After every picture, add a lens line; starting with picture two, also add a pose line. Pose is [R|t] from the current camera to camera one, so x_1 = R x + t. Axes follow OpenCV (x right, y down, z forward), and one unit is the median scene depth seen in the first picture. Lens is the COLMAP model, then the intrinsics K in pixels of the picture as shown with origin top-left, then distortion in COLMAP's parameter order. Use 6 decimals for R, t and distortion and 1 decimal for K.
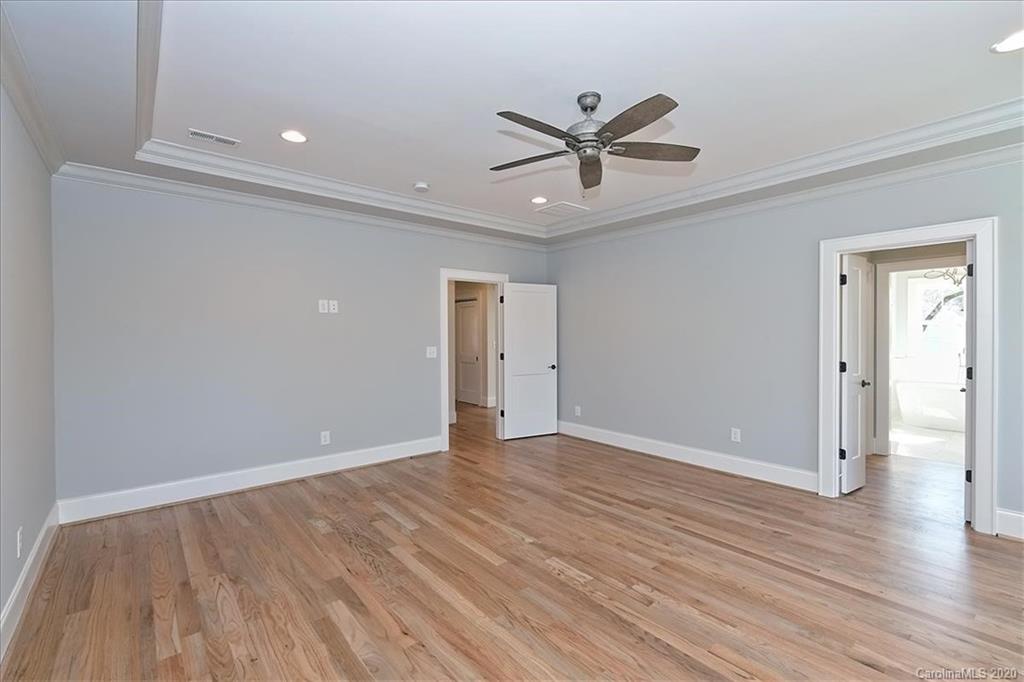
lens RADIAL K [[420.9, 0, 515.6], [0, 420.9, 337.8], [0, 0, 1]] dist [-0.000680, -0.000490]
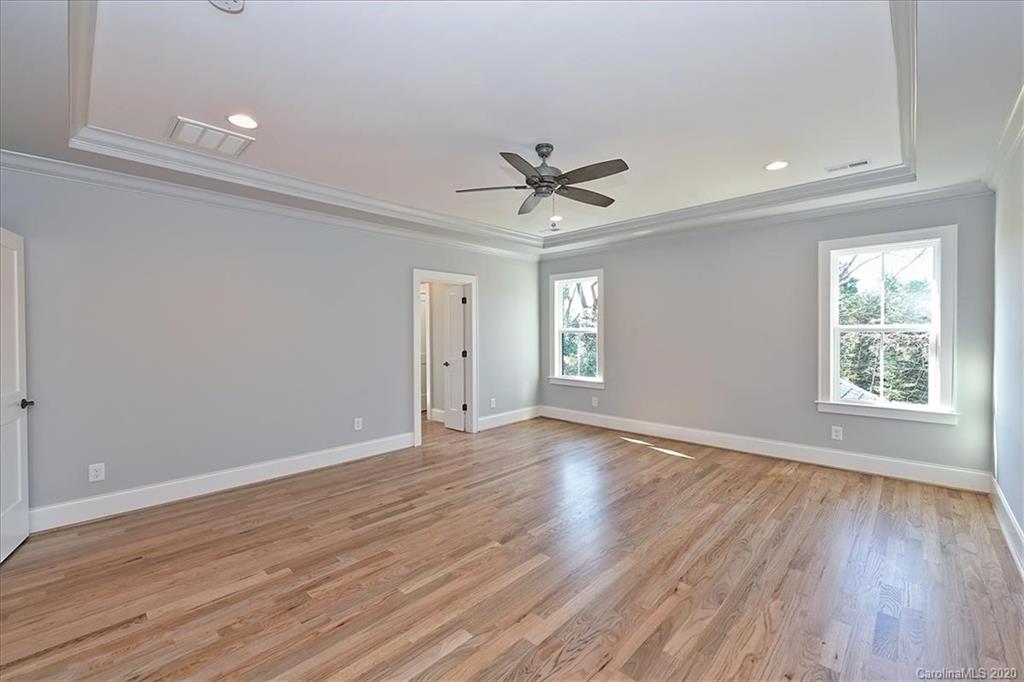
lens RADIAL K [[420.9, 0, 515.6], [0, 420.9, 337.8], [0, 0, 1]] dist [-0.000680, -0.000490]
pose [[-0.073448, -0.011842, 0.997229, -0.801186], [0.016114, 0.999785, 0.013060, 0.000300], [-0.997169, 0.017028, -0.073241, 0.888588]]
